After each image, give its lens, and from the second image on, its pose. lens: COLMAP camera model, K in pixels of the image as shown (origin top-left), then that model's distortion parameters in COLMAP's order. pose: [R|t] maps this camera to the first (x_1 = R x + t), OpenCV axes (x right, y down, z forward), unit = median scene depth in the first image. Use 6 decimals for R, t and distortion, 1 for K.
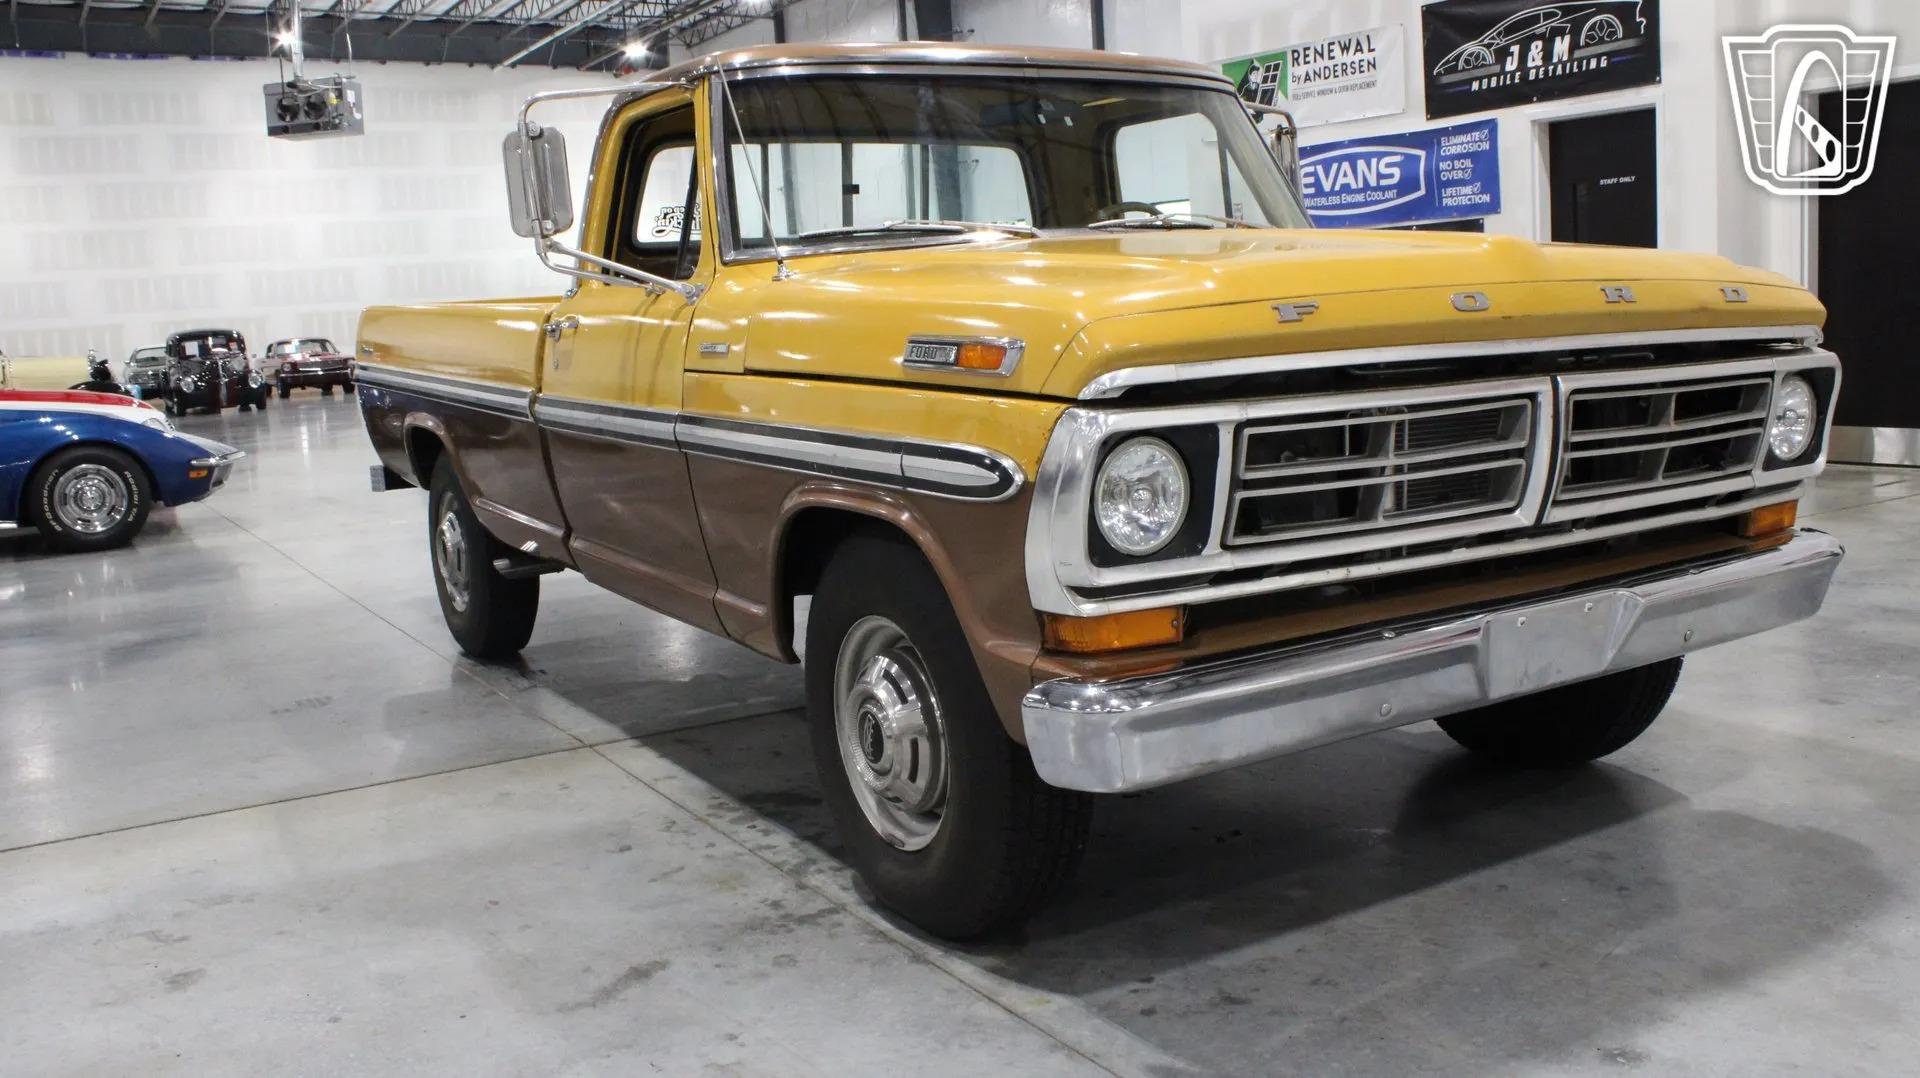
lens RADIAL K [[1660.5, 0, 948.2], [0, 1660.5, 533.3], [0, 0, 1]] dist [-0.161215, 0.158508]
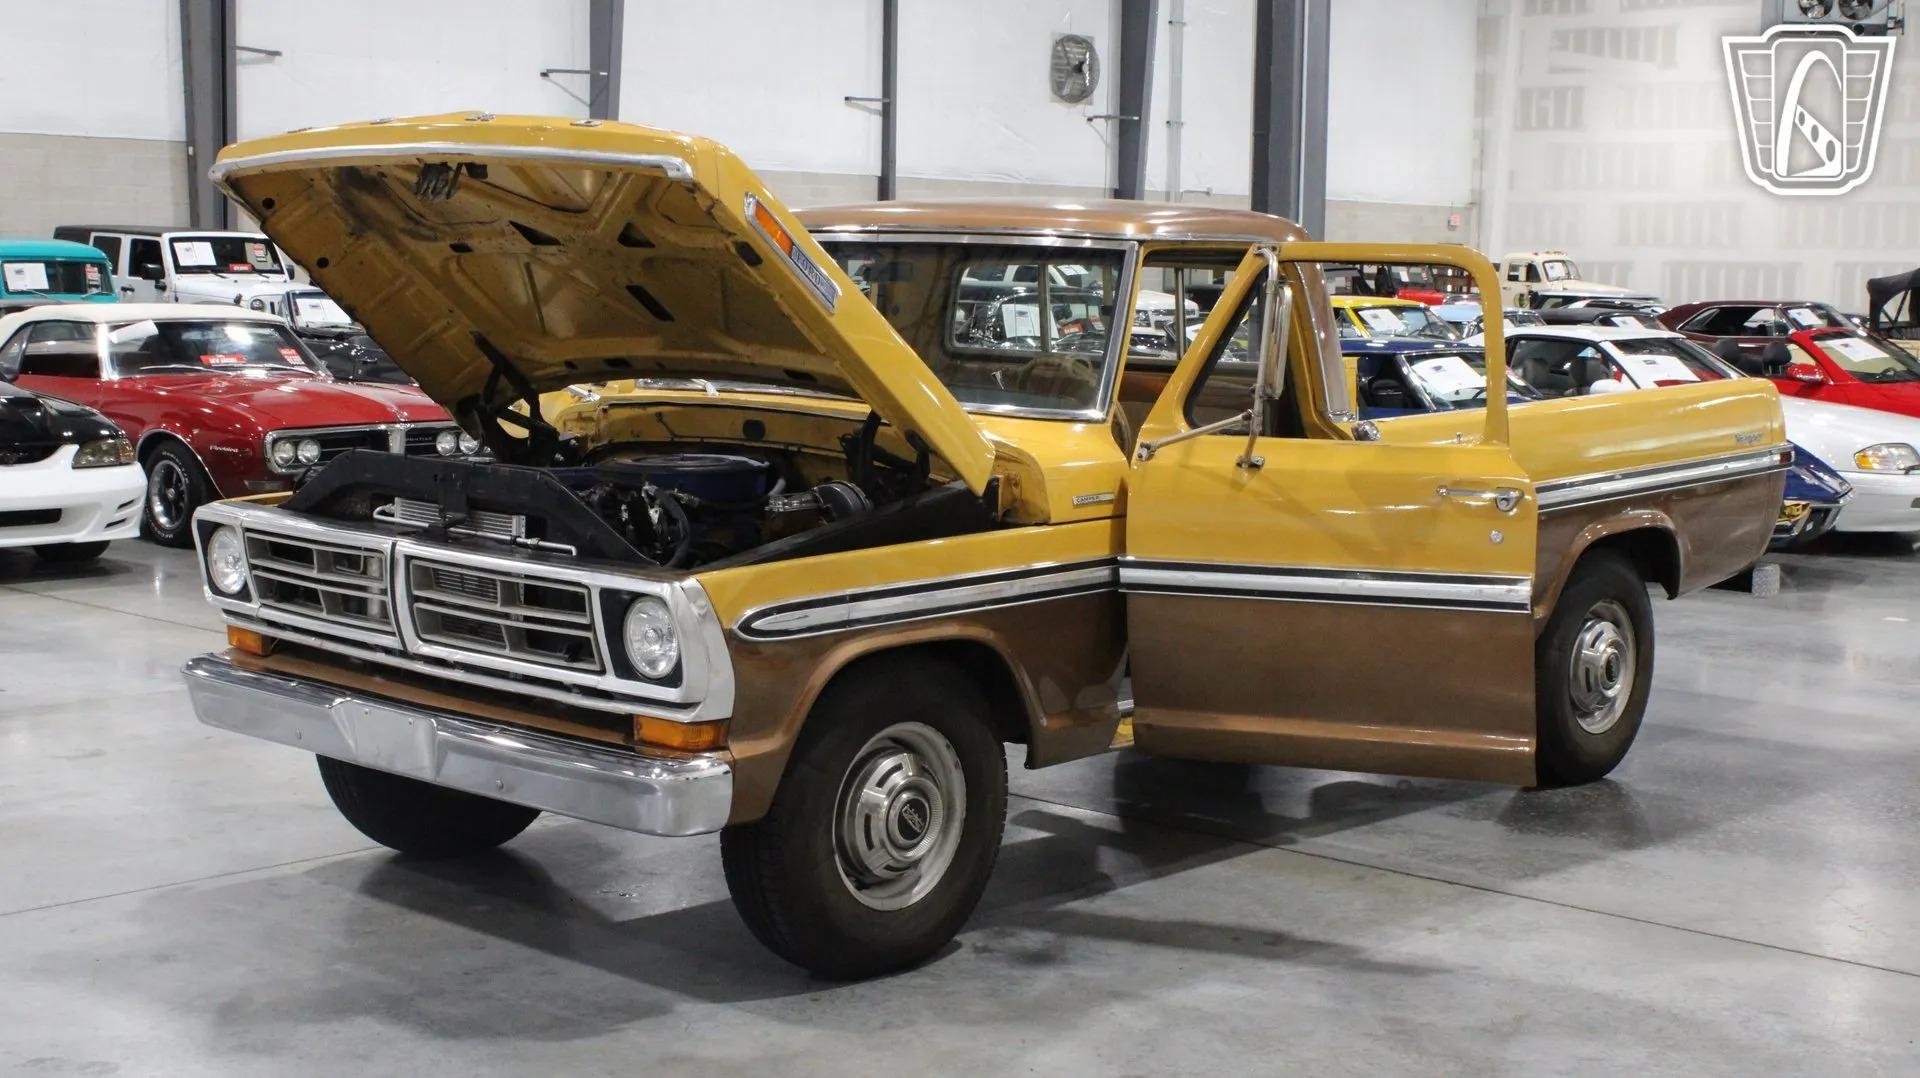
lens RADIAL K [[2586.0, 0, 955.4], [0, 2586.0, 516.6], [0, 0, 1]] dist [-0.044441, 0.023070]
pose [[0.279969, 0.151244, -0.948020, 0.735373], [-0.162989, 0.980664, 0.108319, -0.123452], [0.946072, 0.124191, 0.299206, 0.230586]]
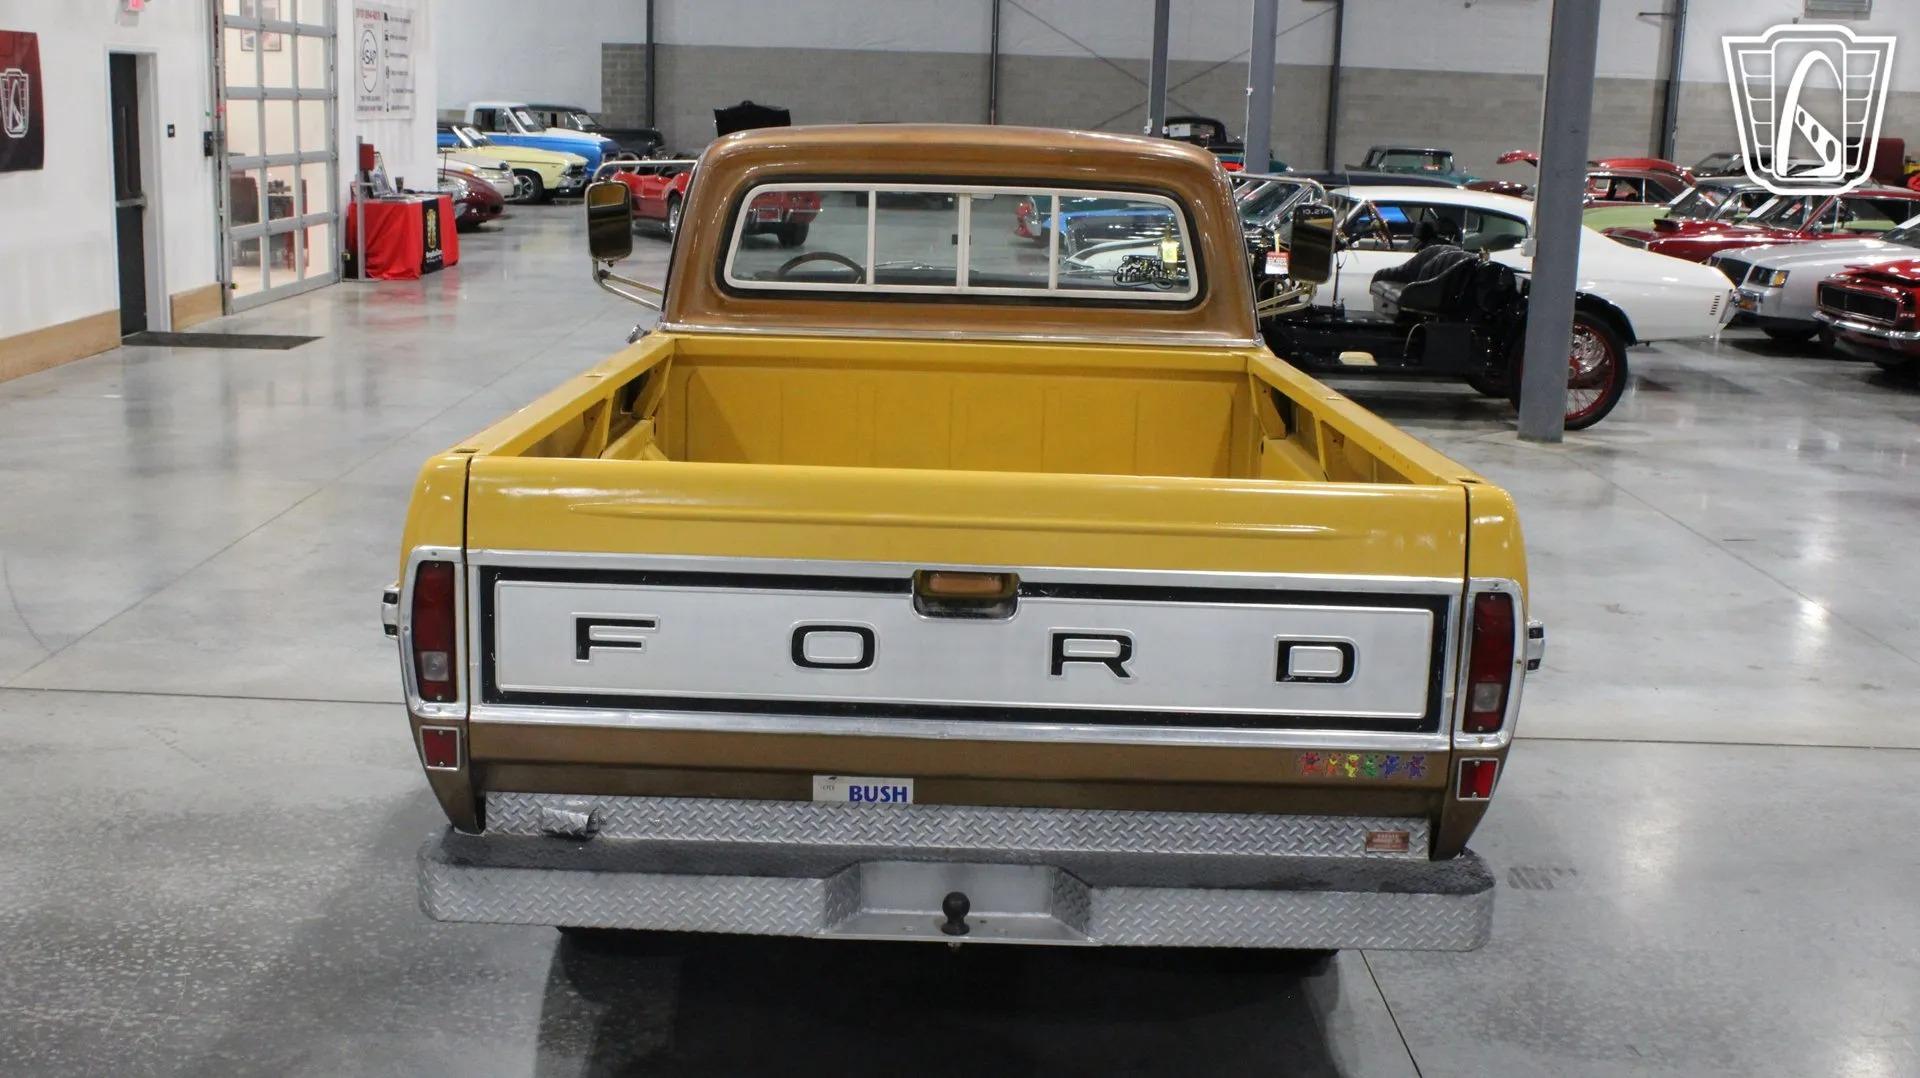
lens RADIAL K [[2033.5, 0, 942.5], [0, 2033.5, 523.5], [0, 0, 1]] dist [-0.114977, 0.138426]
pose [[-0.856033, -0.080021, 0.510690, -0.348198], [0.084167, 0.953185, 0.290440, -0.204428], [-0.510023, 0.291609, -0.809222, 1.038775]]
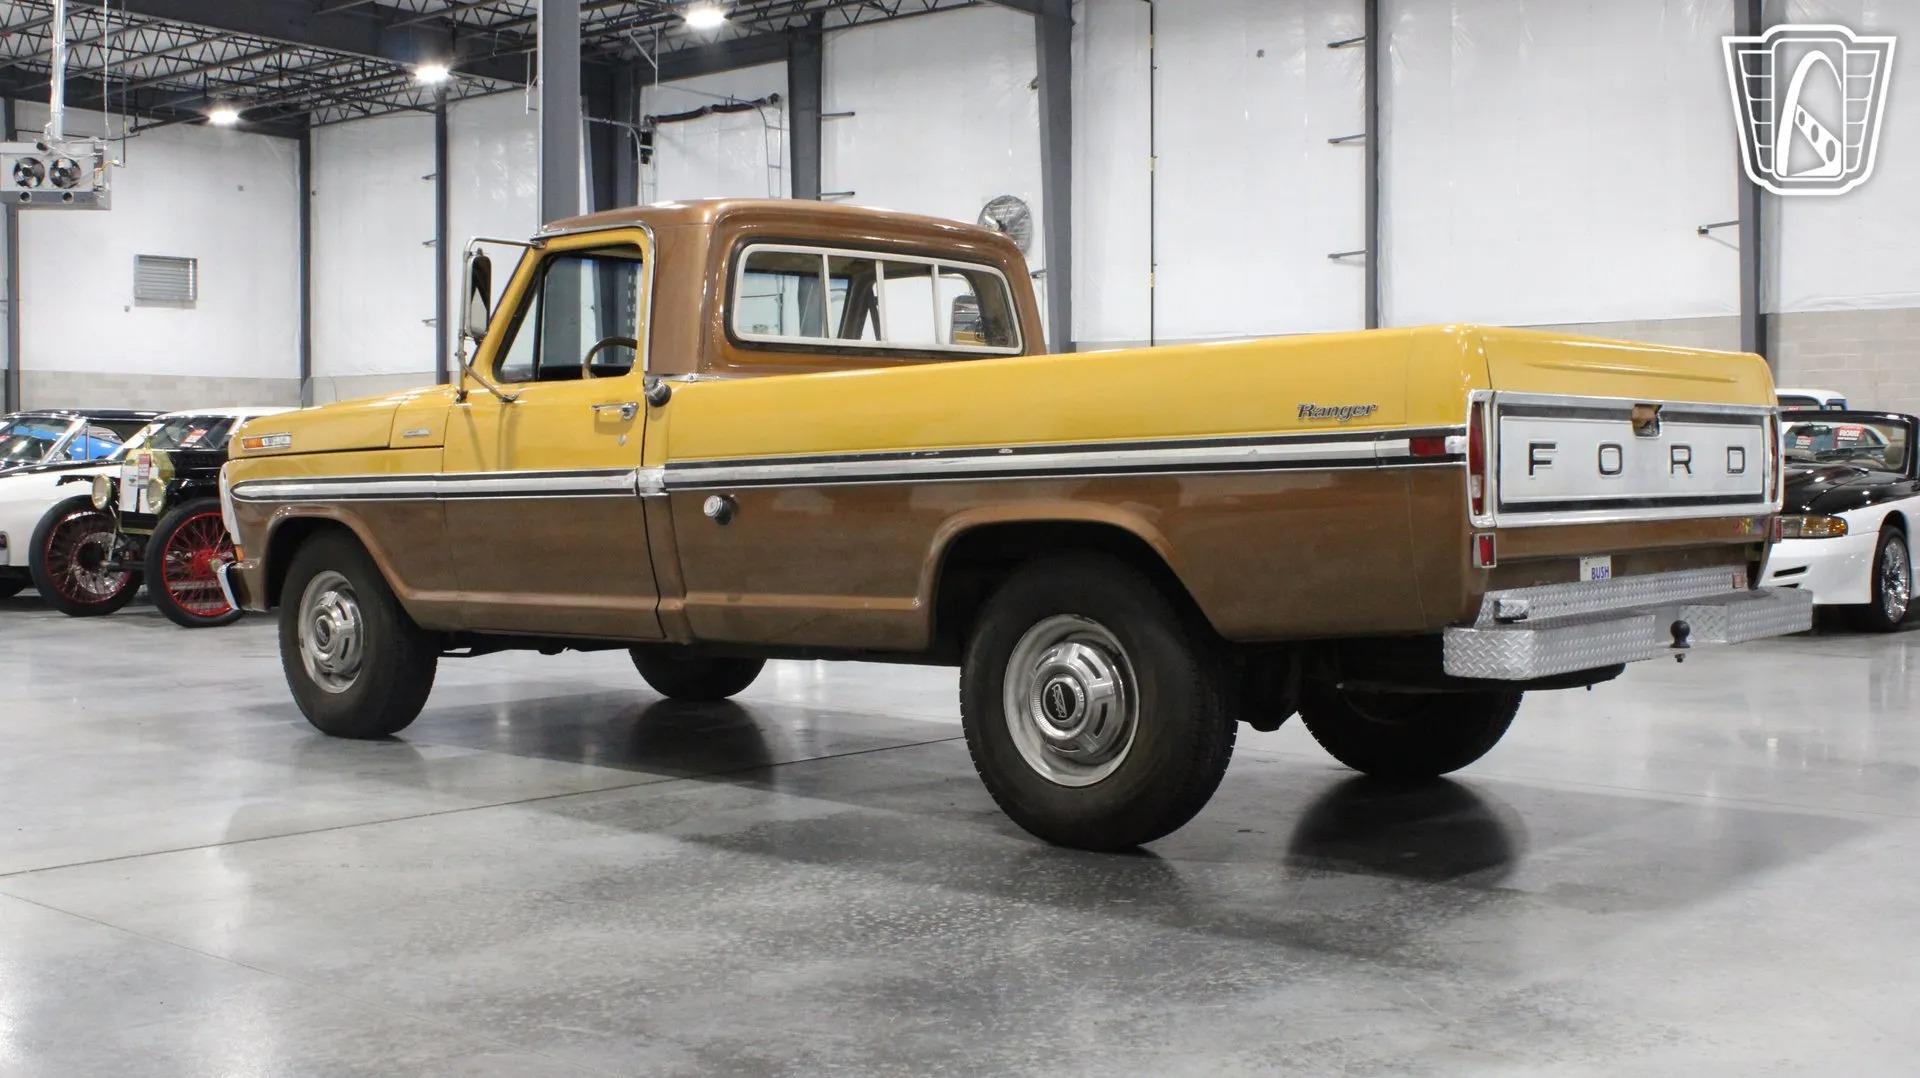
lens RADIAL K [[2152.1, 0, 948.5], [0, 2152.1, 533.8], [0, 0, 1]] dist [-0.091473, 0.065277]
pose [[-0.949584, 0.063069, -0.307102, 0.178090], [0.007181, 0.983675, 0.179811, -0.160704], [0.313429, 0.168540, -0.934535, 1.220798]]
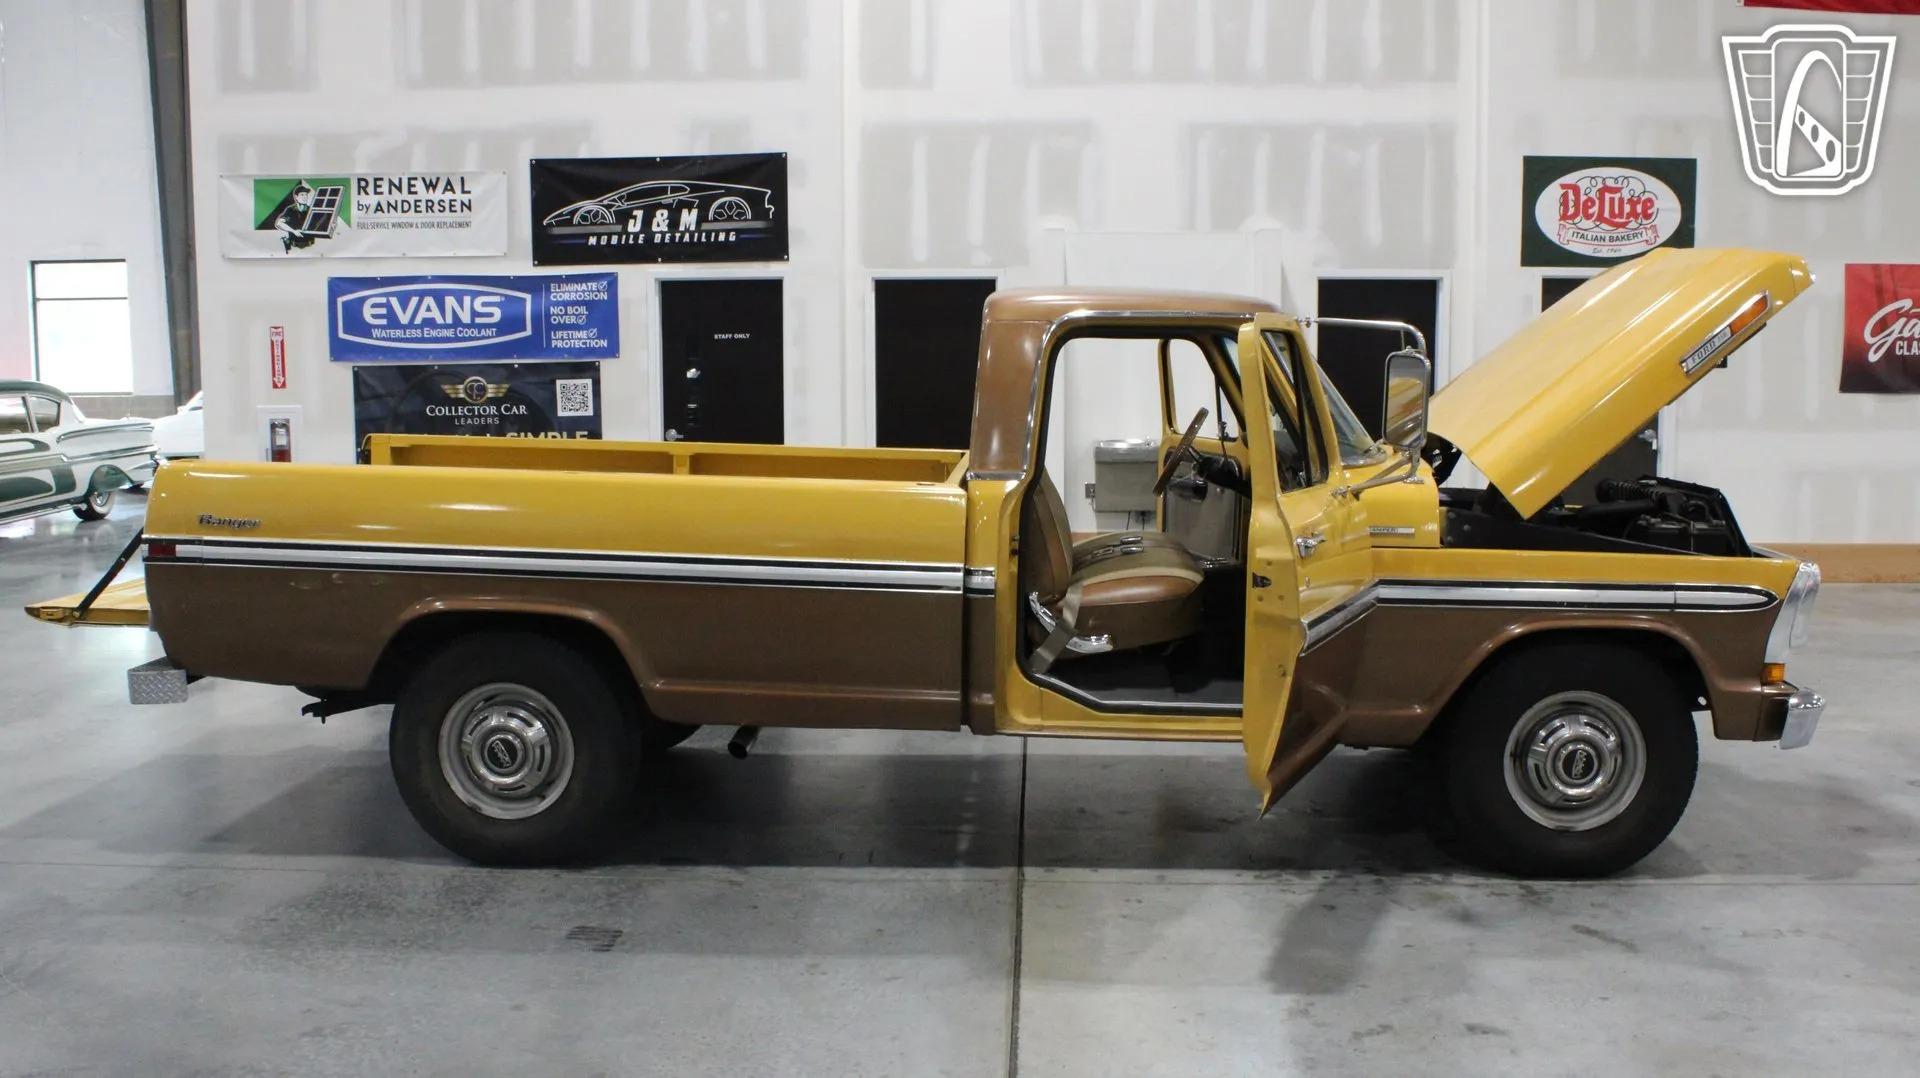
lens RADIAL K [[1780.8, 0, 948.5], [0, 1780.8, 522.5], [0, 0, 1]] dist [-0.154333, 0.154268]
pose [[0.555533, -0.031322, 0.830905, -0.580737], [0.088041, 0.995889, -0.021322, -0.042964], [-0.826821, 0.084998, 0.556006, 0.166669]]
